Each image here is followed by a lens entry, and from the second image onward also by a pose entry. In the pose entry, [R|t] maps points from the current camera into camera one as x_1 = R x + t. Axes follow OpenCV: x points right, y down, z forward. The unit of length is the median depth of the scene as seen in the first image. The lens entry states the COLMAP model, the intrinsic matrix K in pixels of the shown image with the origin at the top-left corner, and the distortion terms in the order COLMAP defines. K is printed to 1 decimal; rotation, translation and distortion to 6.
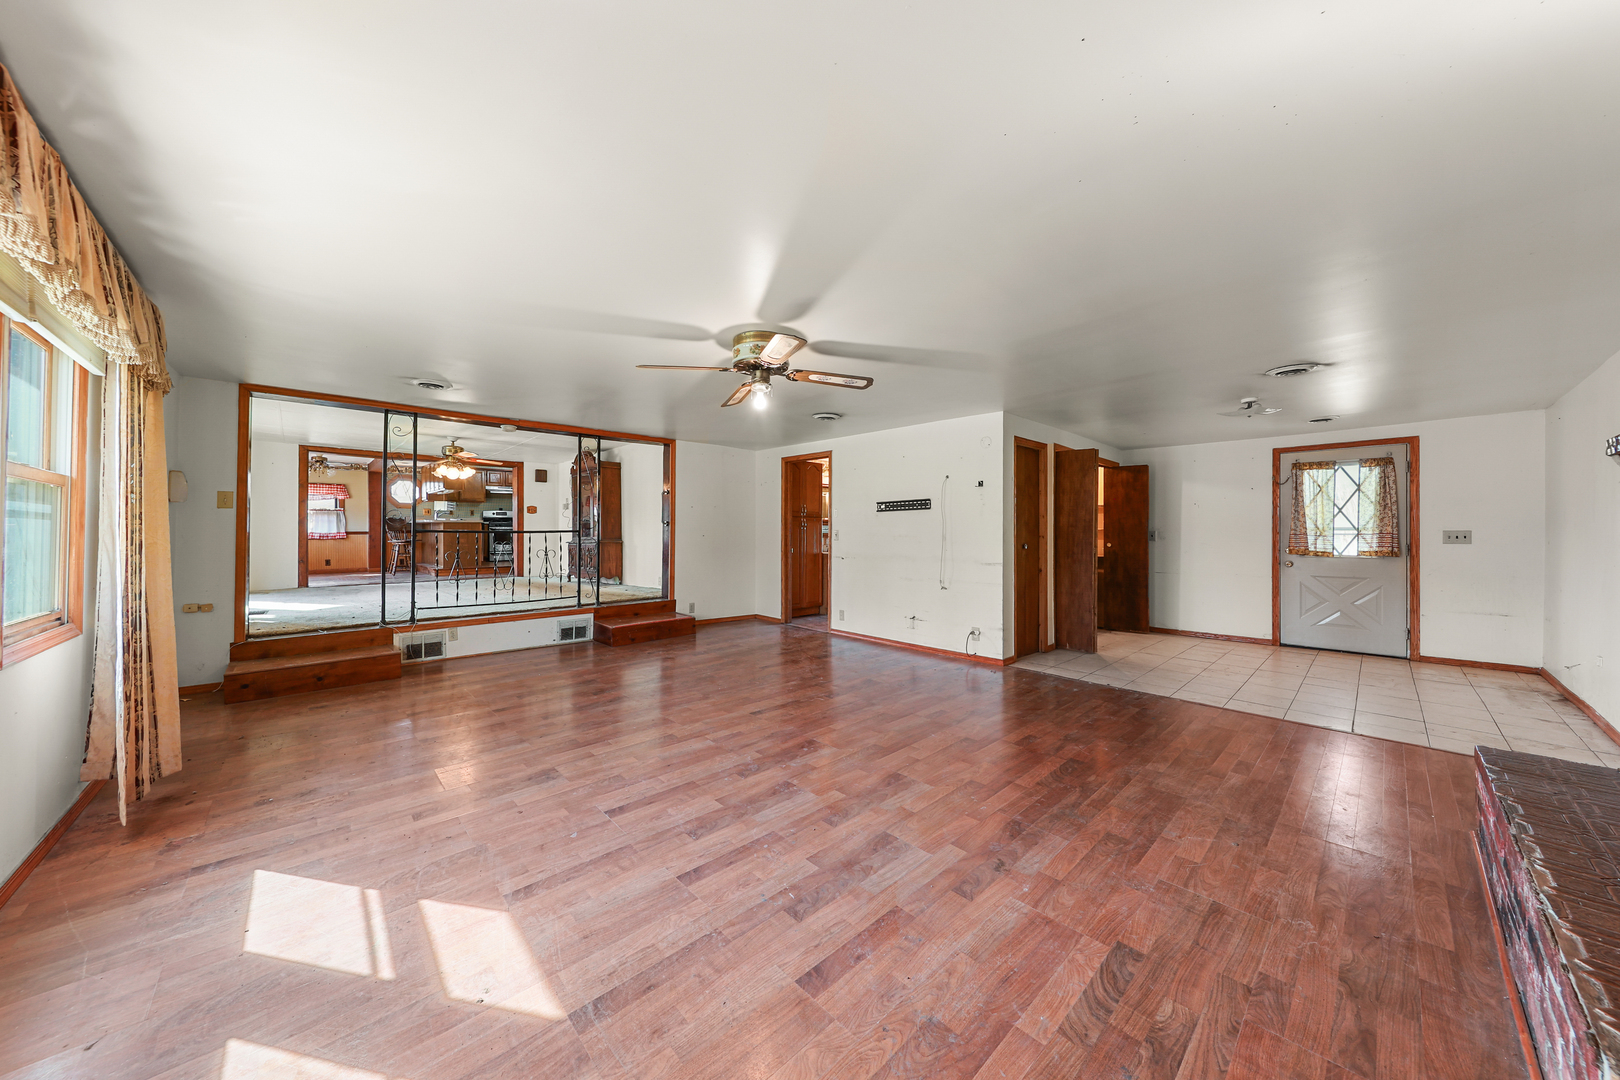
lens RADIAL K [[541.4, 0, 810.5], [0, 541.4, 529.2], [0, 0, 1]] dist [-0.000327, -0.000077]
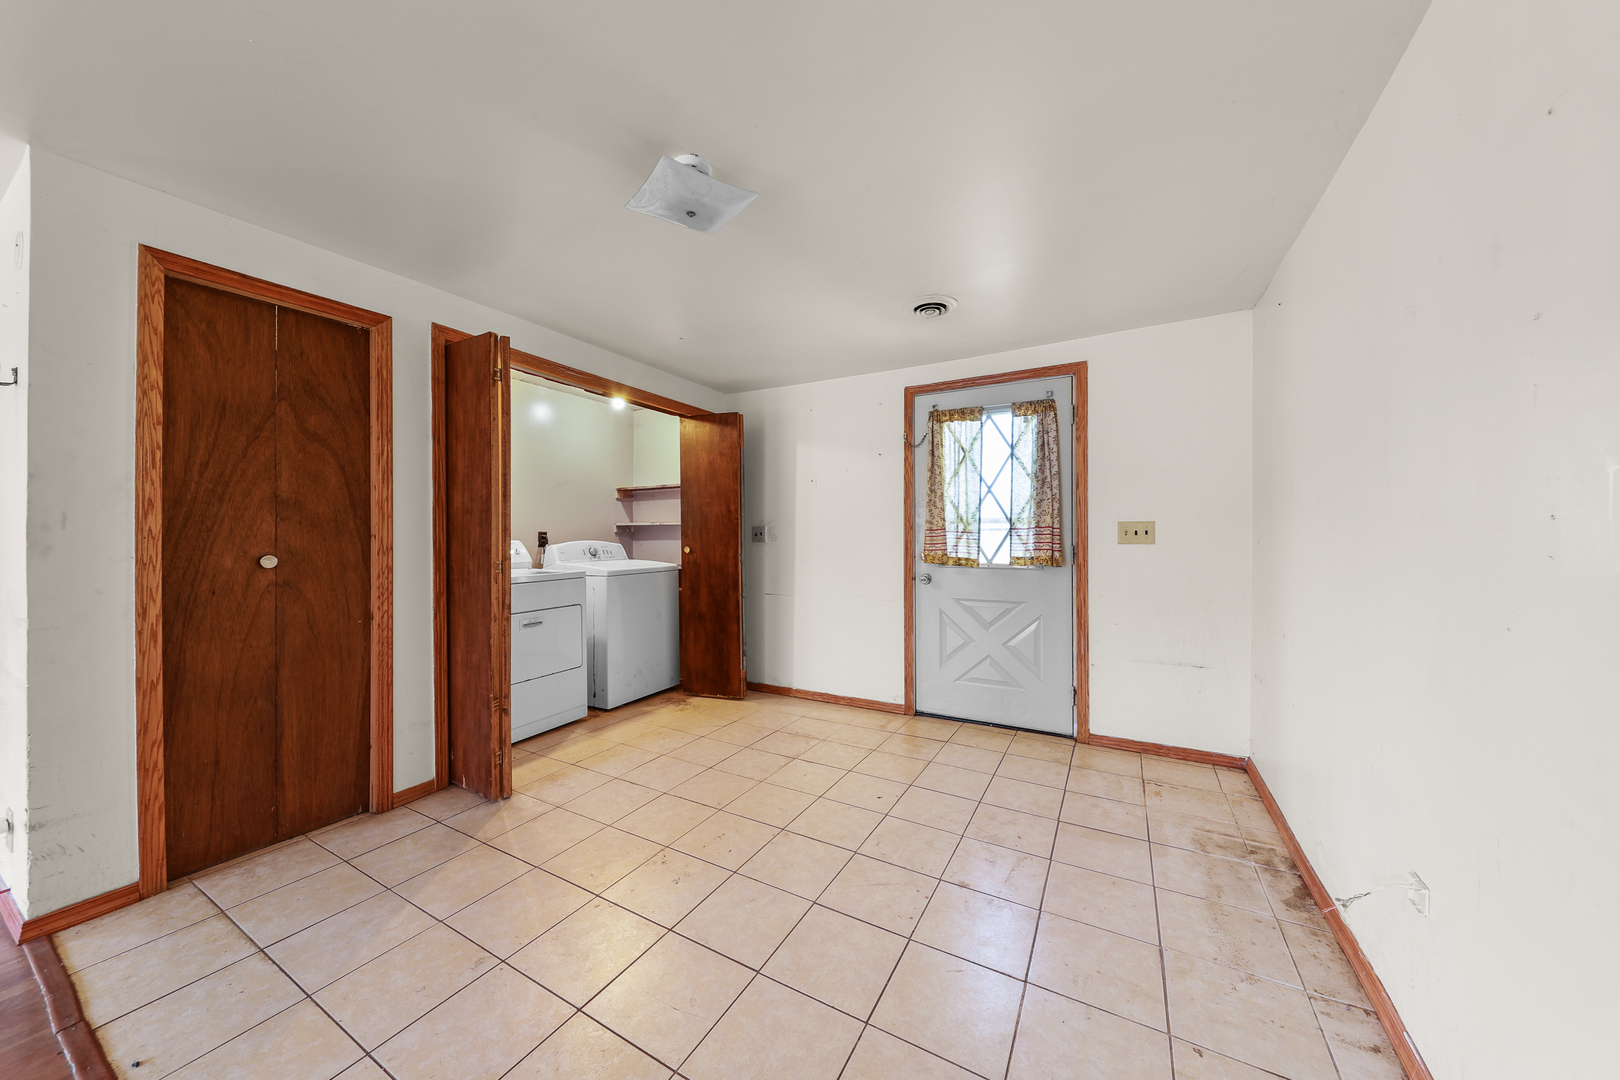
lens RADIAL K [[541.4, 0, 803.4], [0, 541.4, 529.7], [0, 0, 1]] dist [-0.000327, -0.000077]
pose [[0.949842, -0.004931, 0.312693, 0.597515], [0.004330, 0.999987, 0.002616, 0.007626], [-0.312701, -0.001131, 0.949851, 0.495889]]
